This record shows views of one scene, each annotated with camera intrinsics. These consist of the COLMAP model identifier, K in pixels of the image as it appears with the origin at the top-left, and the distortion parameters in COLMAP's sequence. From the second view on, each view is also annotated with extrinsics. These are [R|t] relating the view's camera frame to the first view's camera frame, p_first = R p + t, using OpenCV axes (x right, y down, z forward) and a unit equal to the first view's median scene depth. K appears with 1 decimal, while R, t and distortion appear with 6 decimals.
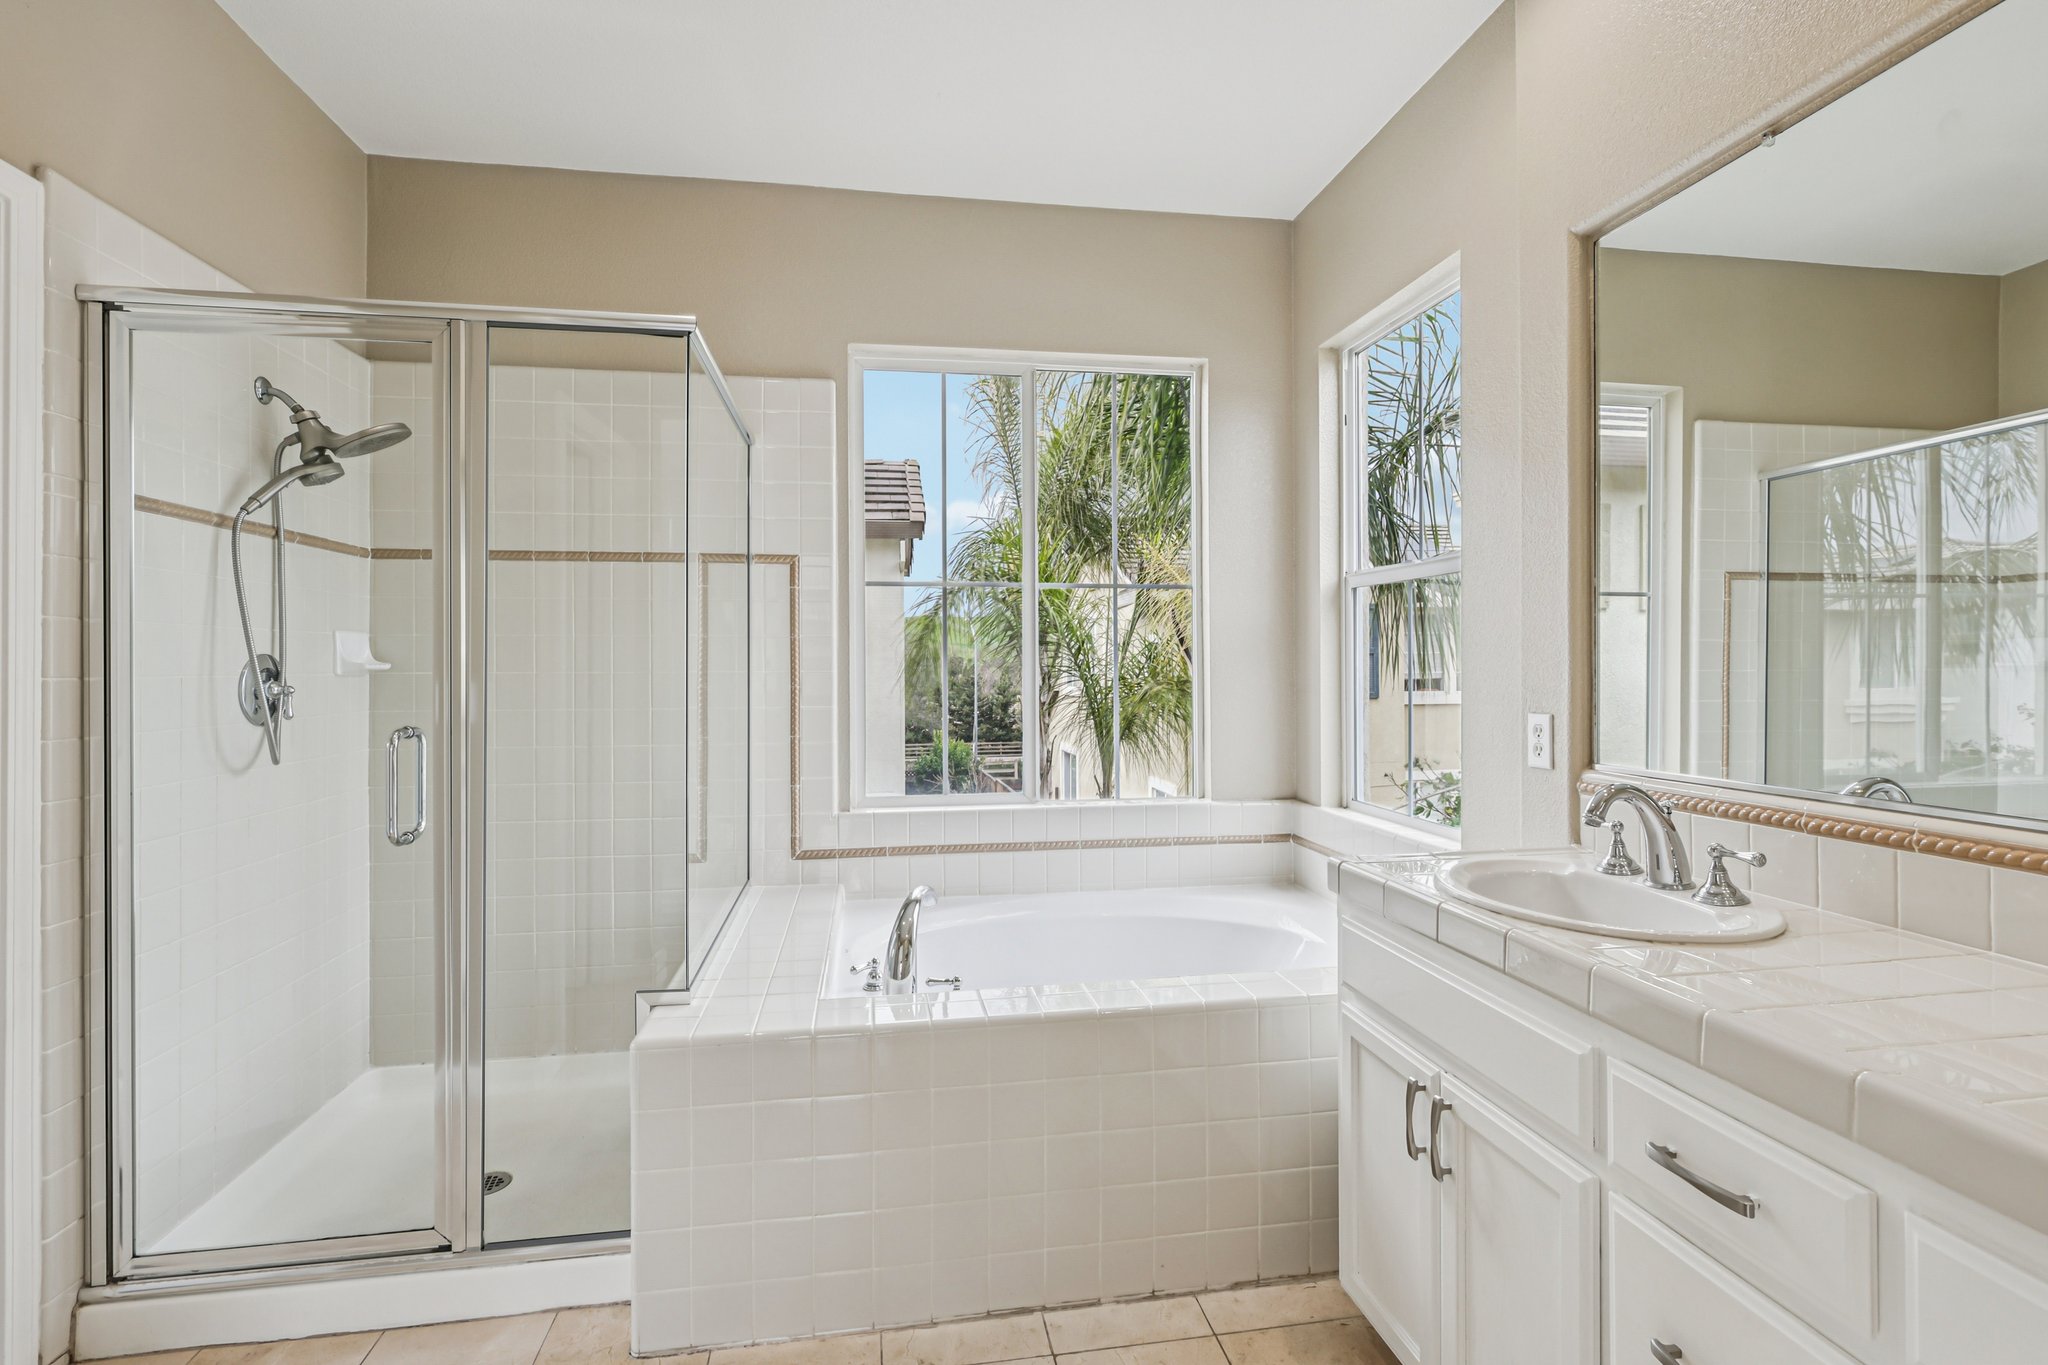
lens RADIAL K [[946.7, 0, 1029.0], [0, 946.7, 667.8], [0, 0, 1]] dist [-0.005683, 0.003827]
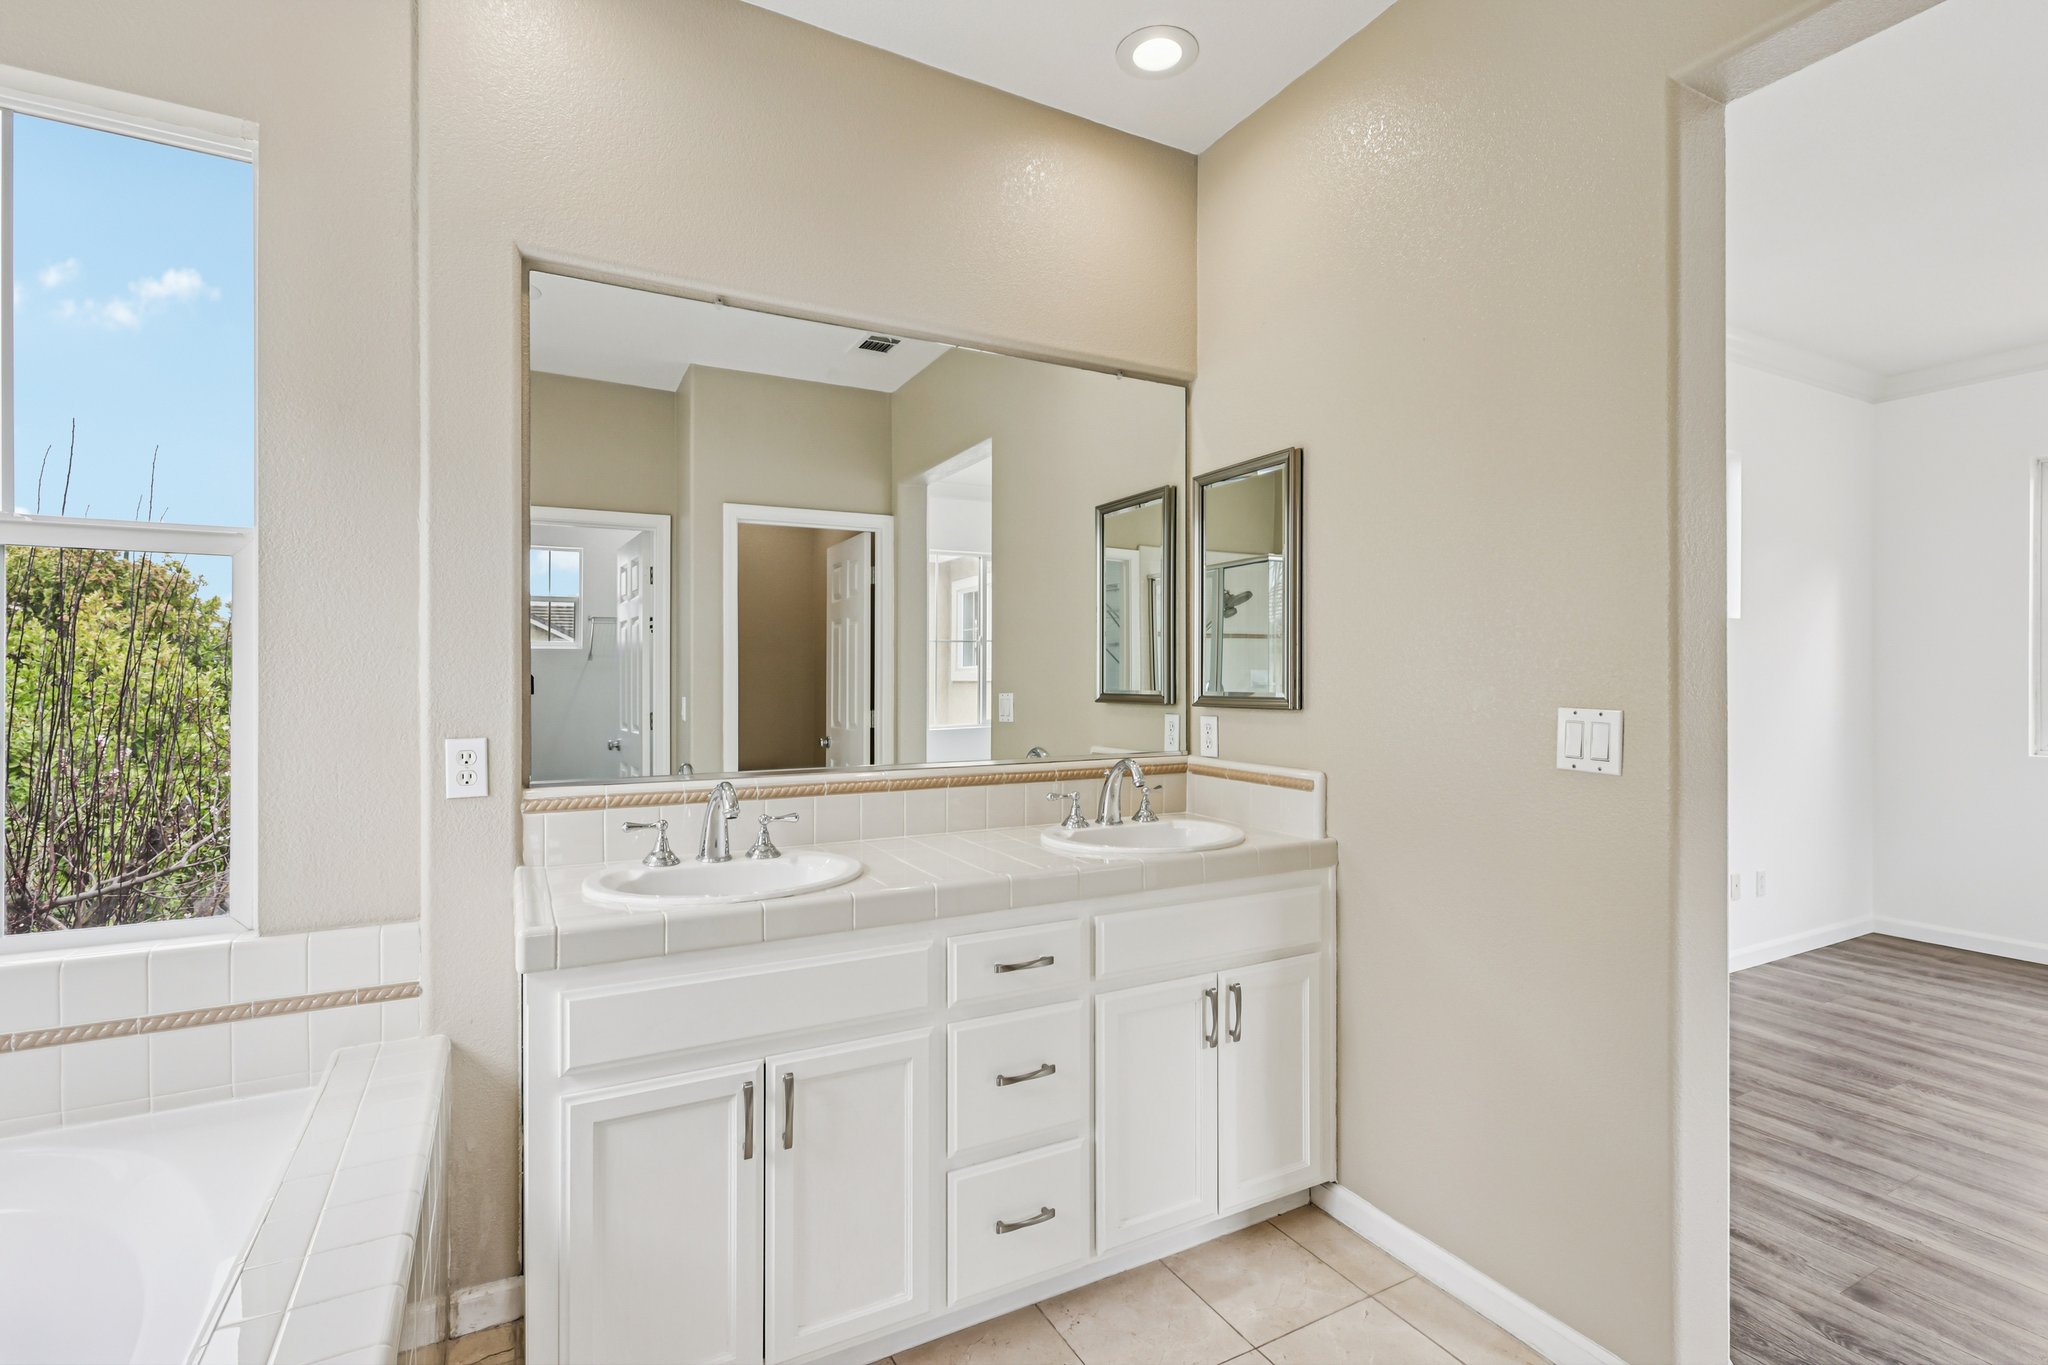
lens RADIAL K [[946.7, 0, 1027.0], [0, 946.7, 680.3], [0, 0, 1]] dist [-0.005683, 0.003827]
pose [[-0.329027, -0.001762, 0.944319, -0.435964], [-0.000124, 0.999998, 0.001822, -0.008337], [-0.944320, 0.000483, -0.329027, 0.674955]]
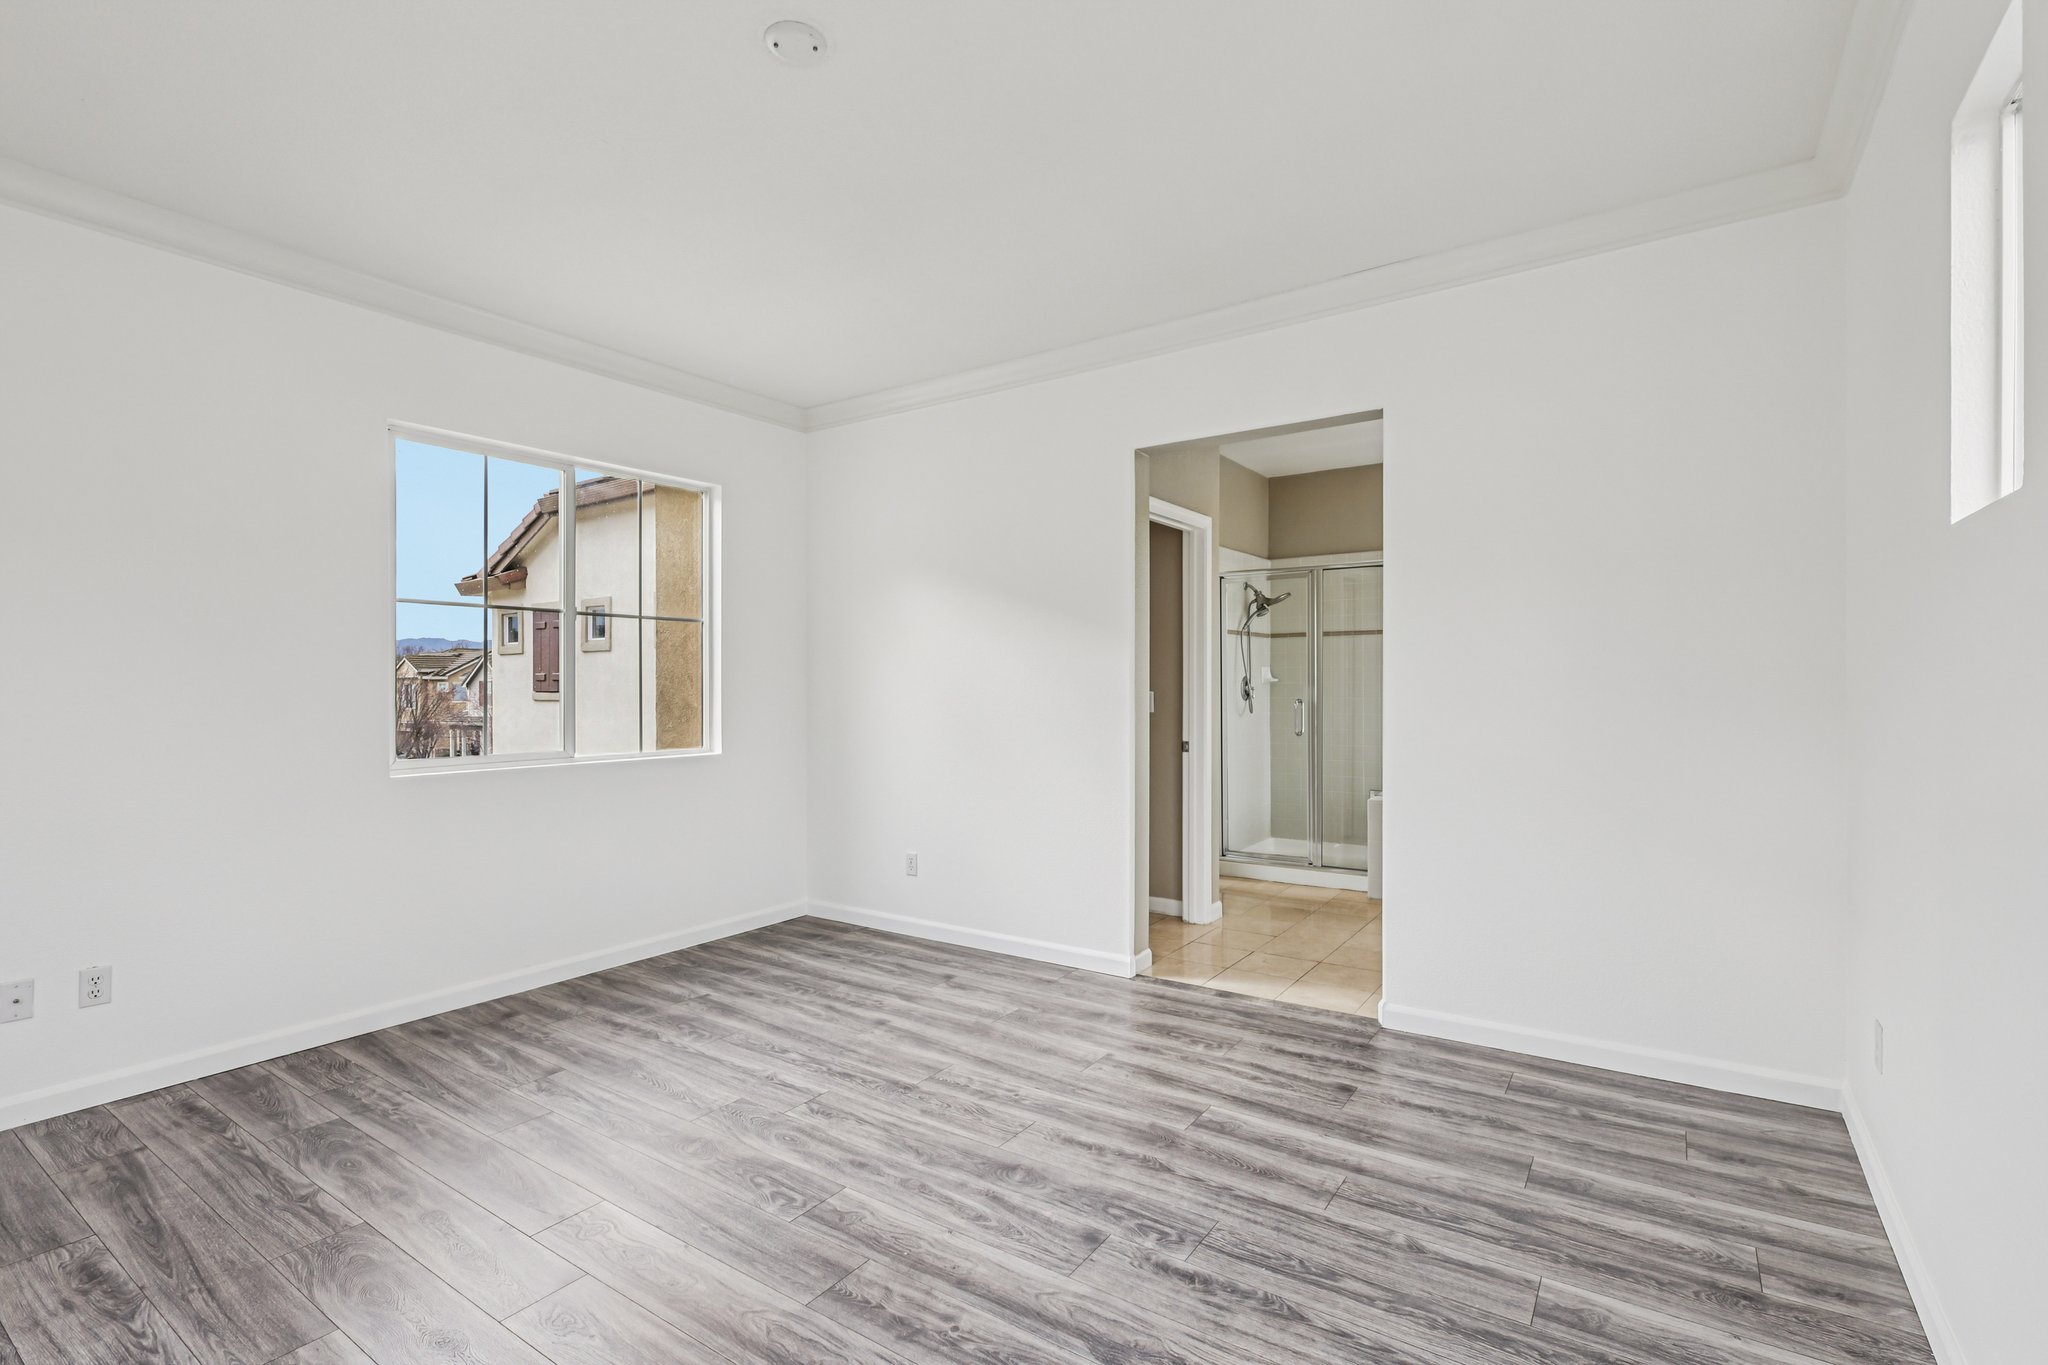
lens RADIAL K [[946.7, 0, 1018.0], [0, 946.7, 679.8], [0, 0, 1]] dist [-0.005683, 0.003827]
pose [[0.720053, -0.000539, -0.693919, 0.694712], [0.000191, 1.000000, -0.000578, -0.002004], [0.693919, 0.000284, 0.720053, -1.560179]]
